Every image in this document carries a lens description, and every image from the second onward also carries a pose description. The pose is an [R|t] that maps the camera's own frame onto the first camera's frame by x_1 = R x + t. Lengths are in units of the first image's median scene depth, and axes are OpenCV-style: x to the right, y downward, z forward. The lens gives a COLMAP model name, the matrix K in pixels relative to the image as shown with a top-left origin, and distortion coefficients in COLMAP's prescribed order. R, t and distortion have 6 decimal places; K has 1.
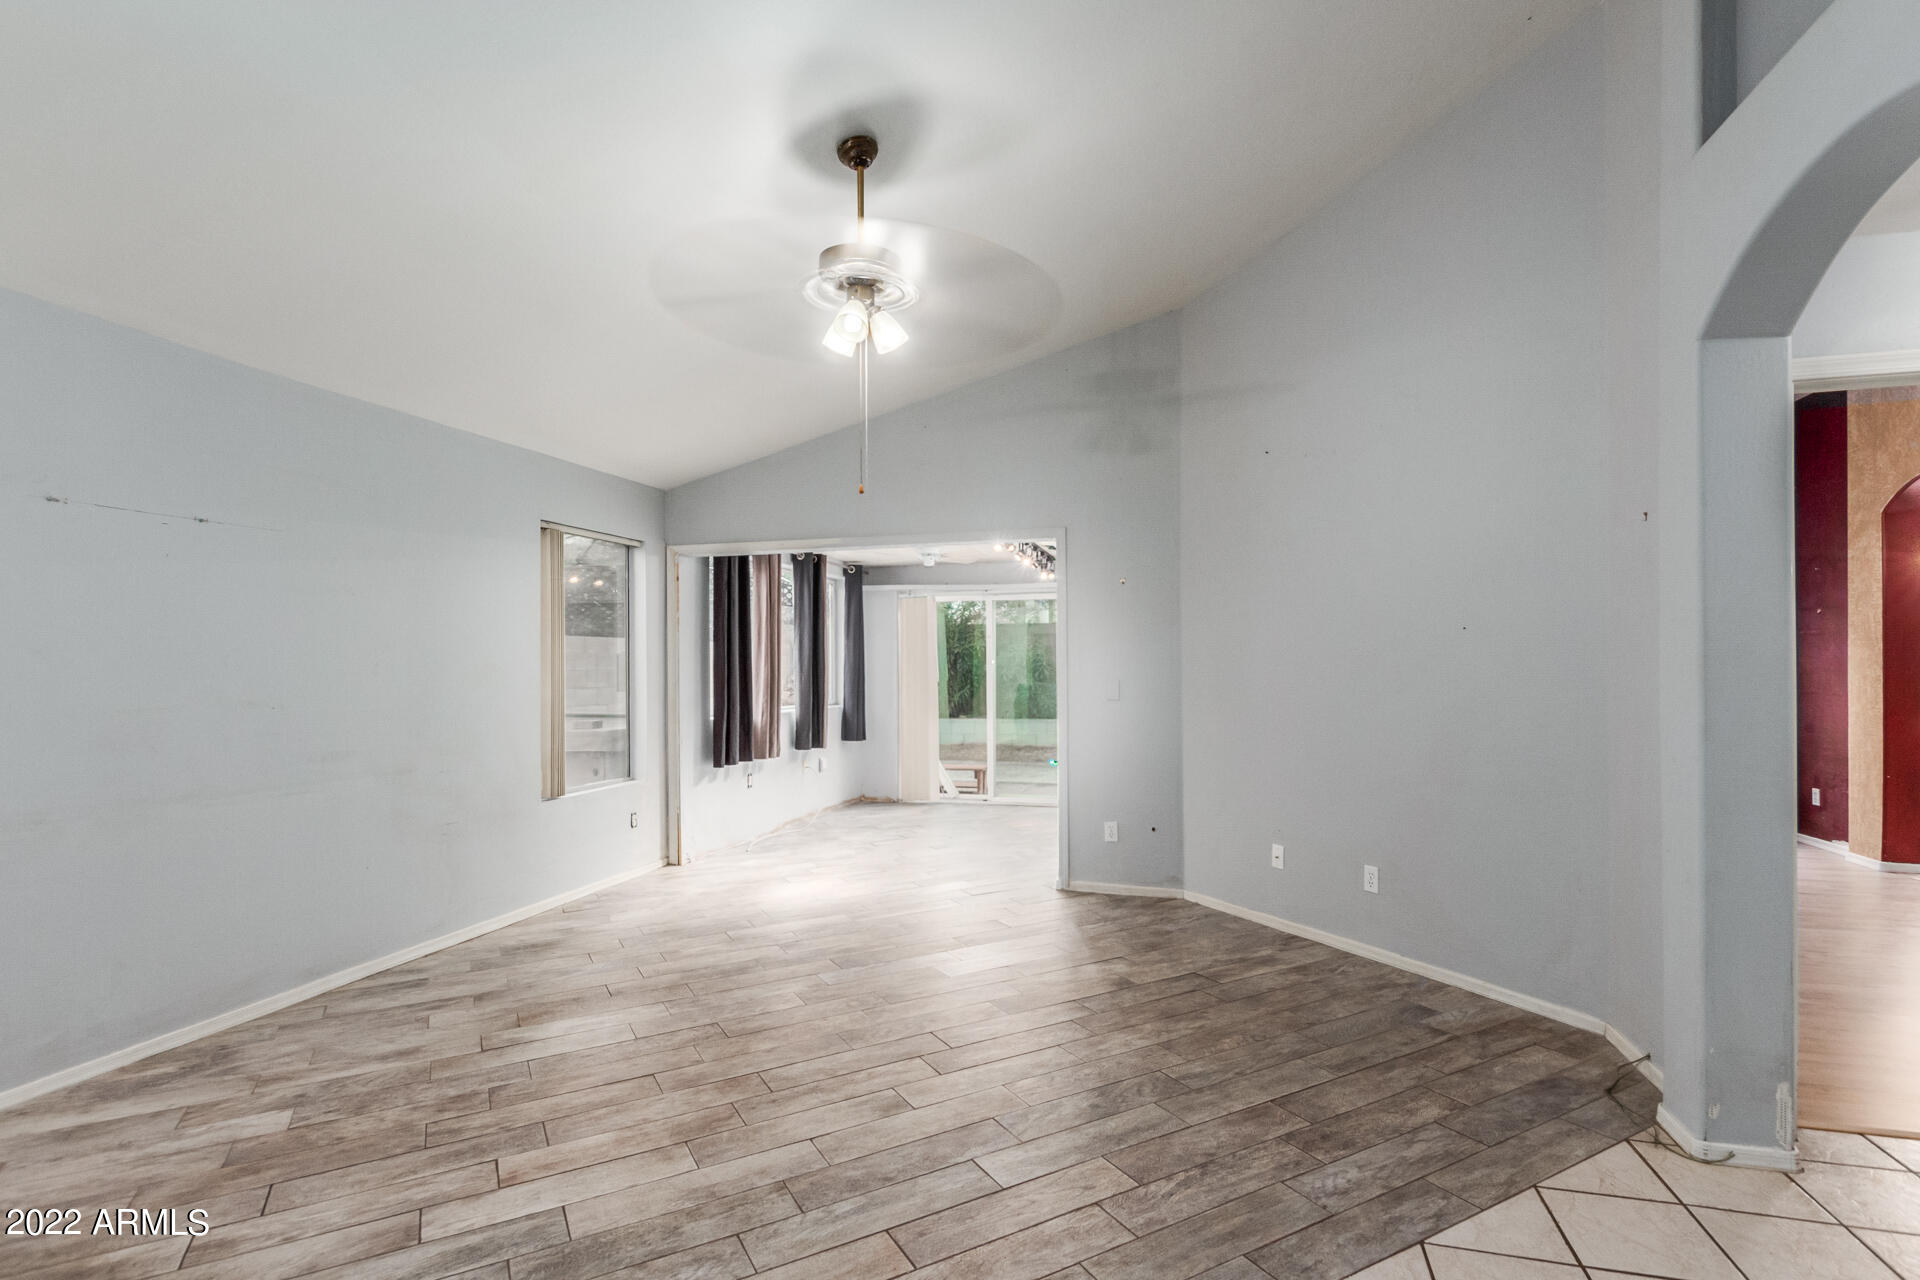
lens RADIAL K [[923.6, 0, 961.8], [0, 923.6, 659.4], [0, 0, 1]] dist [0.003788, 0.000262]
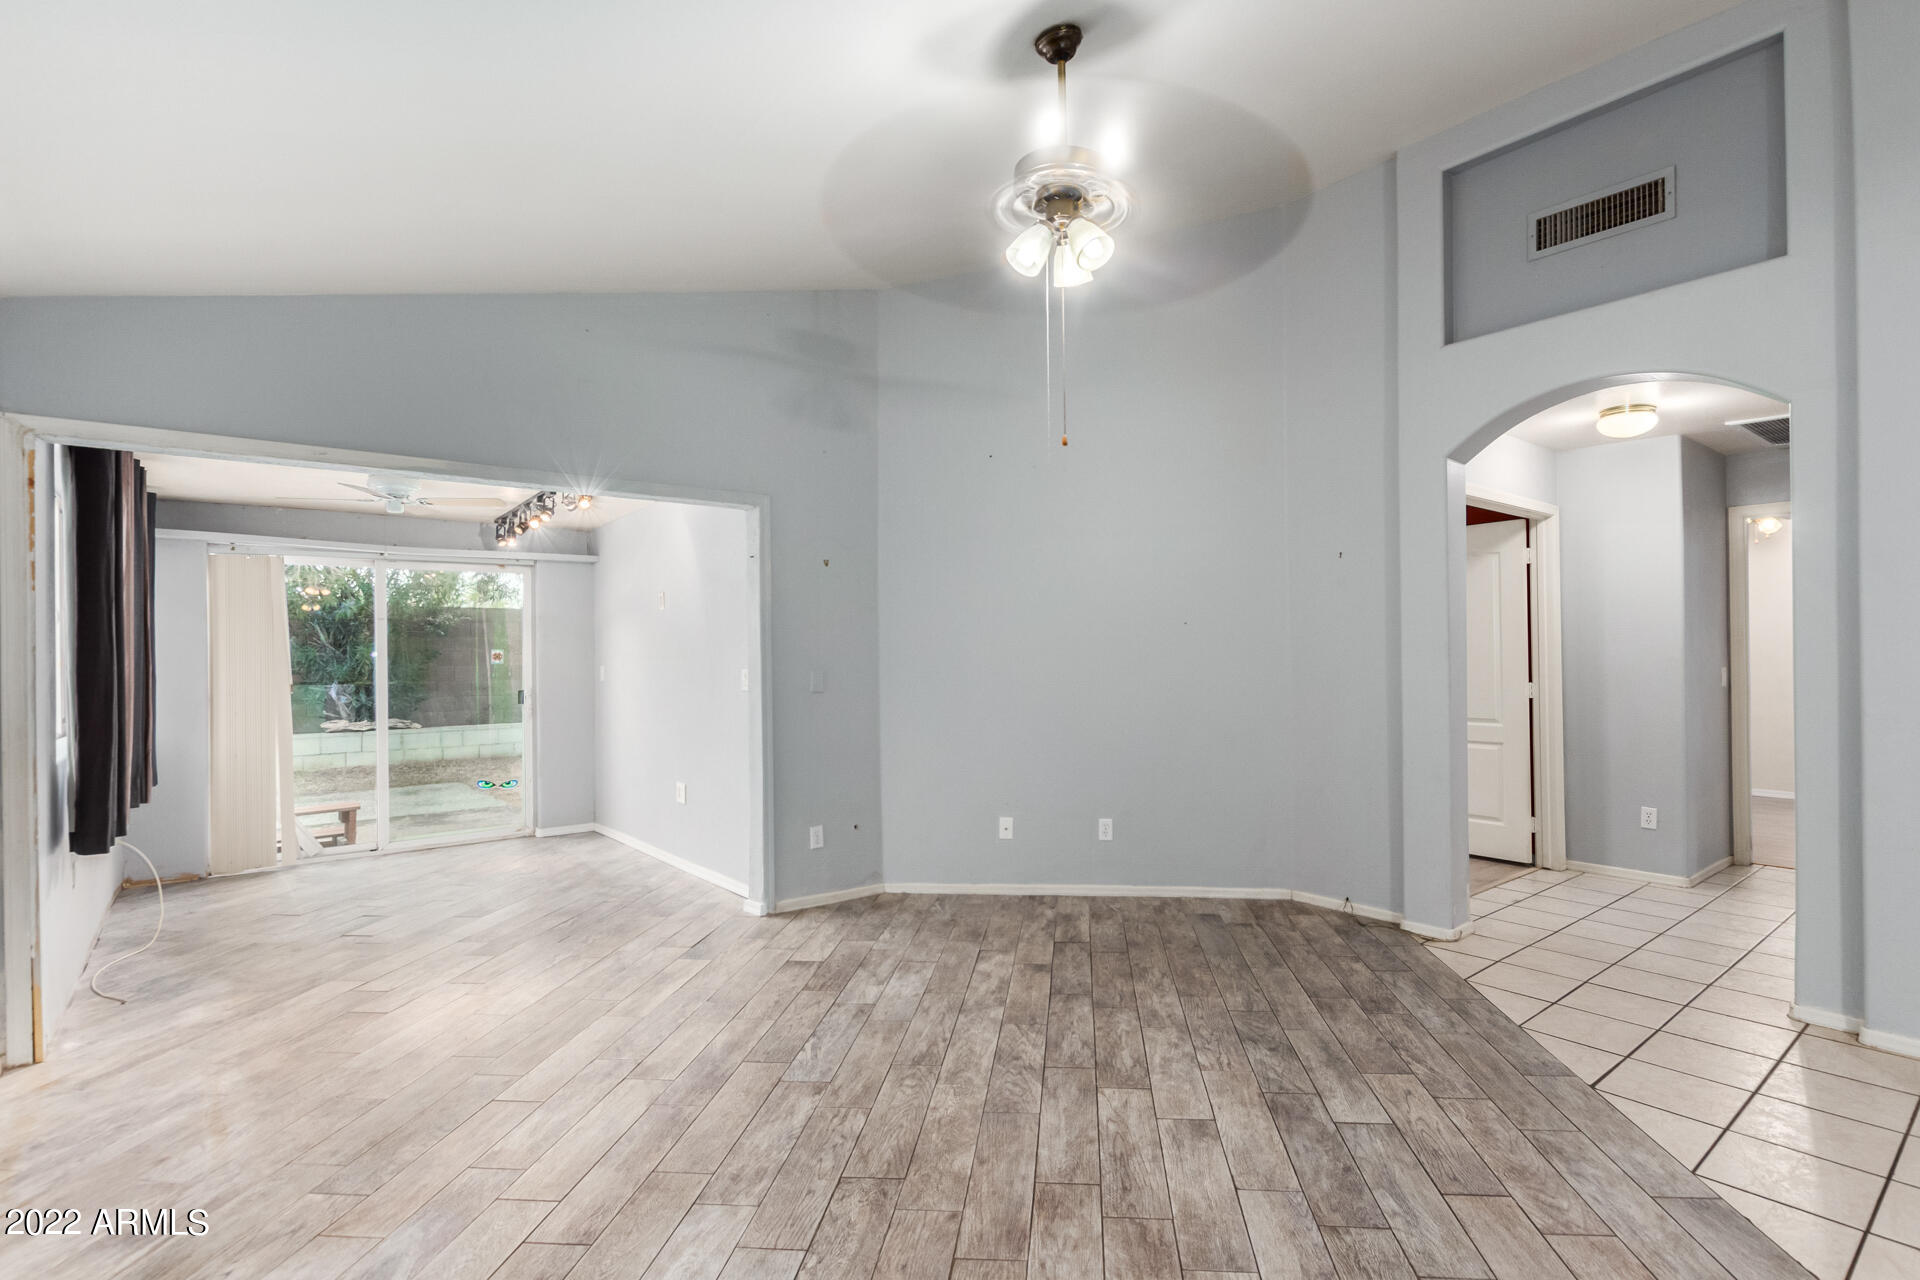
lens RADIAL K [[926.2, 0, 1005.8], [0, 926.2, 643.0], [0, 0, 1]] dist [0.000611, -0.000087]
pose [[0.561036, 0.008789, 0.827744, -0.472194], [0.003231, 0.999913, -0.012807, 0.007026], [-0.827785, 0.009860, 0.560959, 0.319558]]
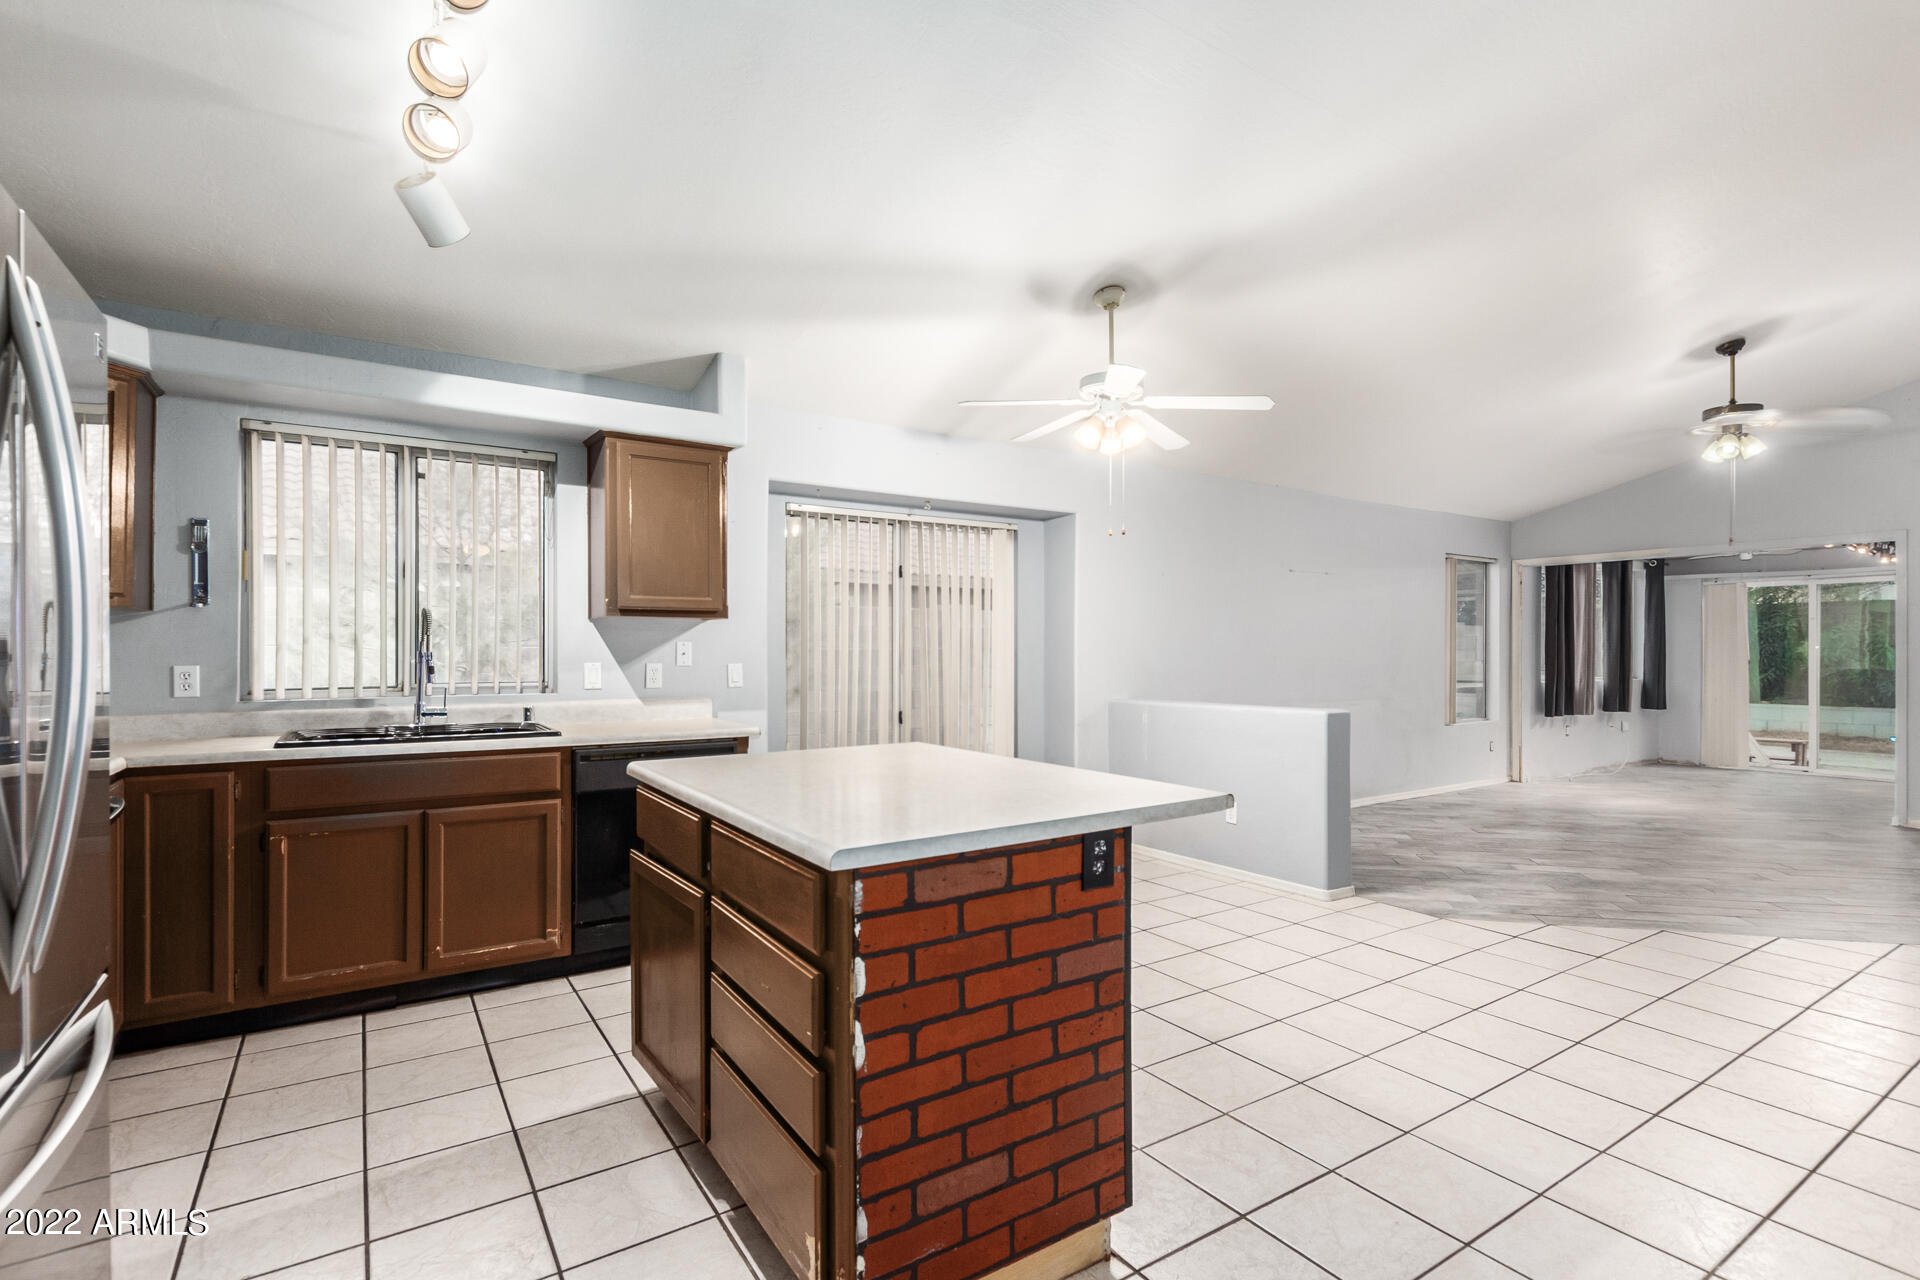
lens RADIAL K [[900.9, 0, 966.9], [0, 900.9, 643.0], [0, 0, 1]] dist [0.002882, -0.000444]
pose [[0.759200, 0.003718, -0.650847, -0.052361], [-0.002866, 0.999993, 0.002370, 0.005325], [0.650852, 0.000066, 0.759205, -0.698100]]
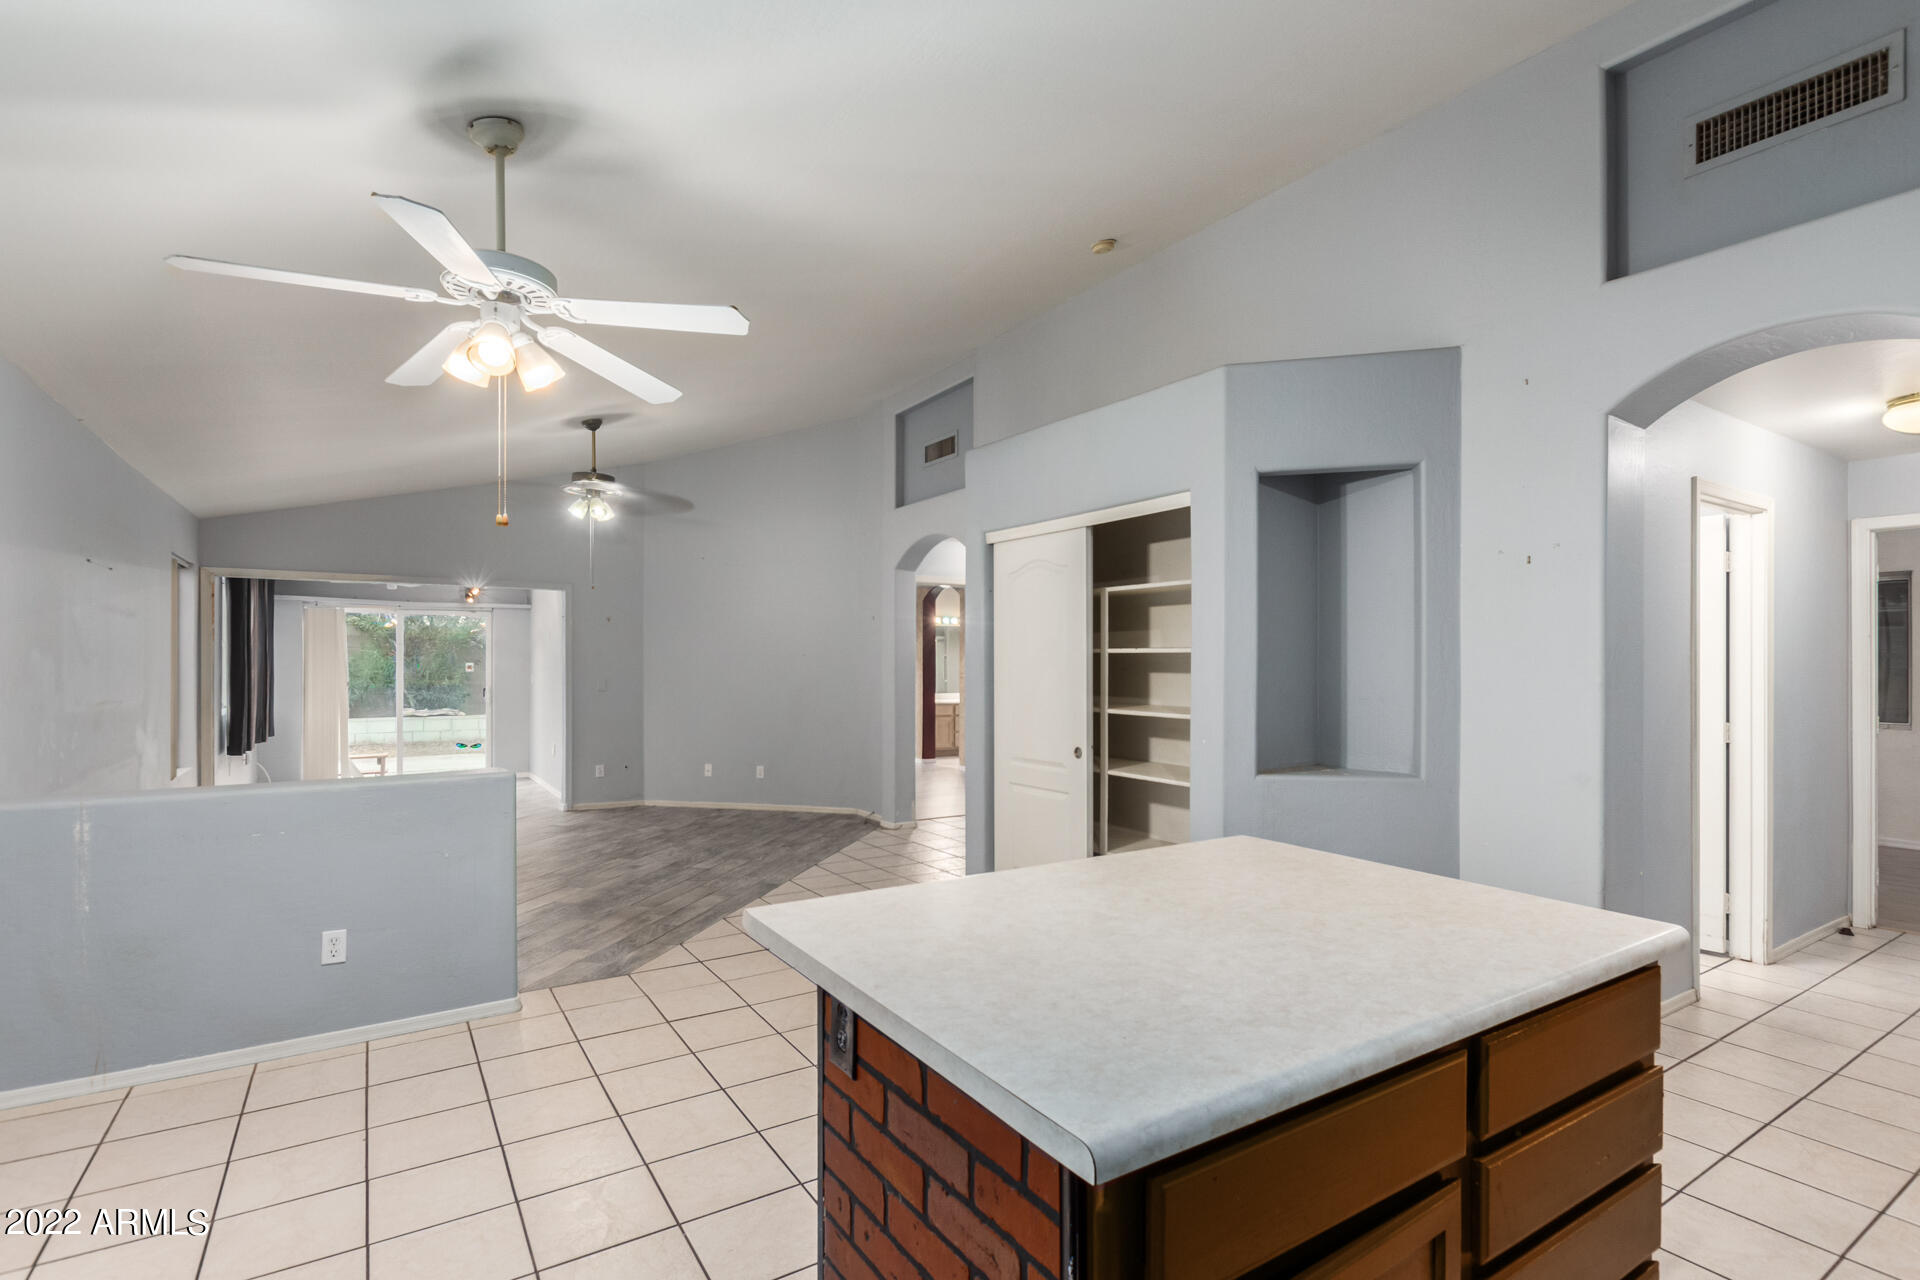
lens RADIAL K [[913.5, 0, 968.0], [0, 913.5, 653.0], [0, 0, 1]] dist [0.001859, 0.000158]
pose [[0.657360, 0.012955, 0.753466, -0.613356], [-0.008310, 0.999916, -0.009943, -0.013385], [-0.753531, 0.000275, 0.657412, -0.544675]]
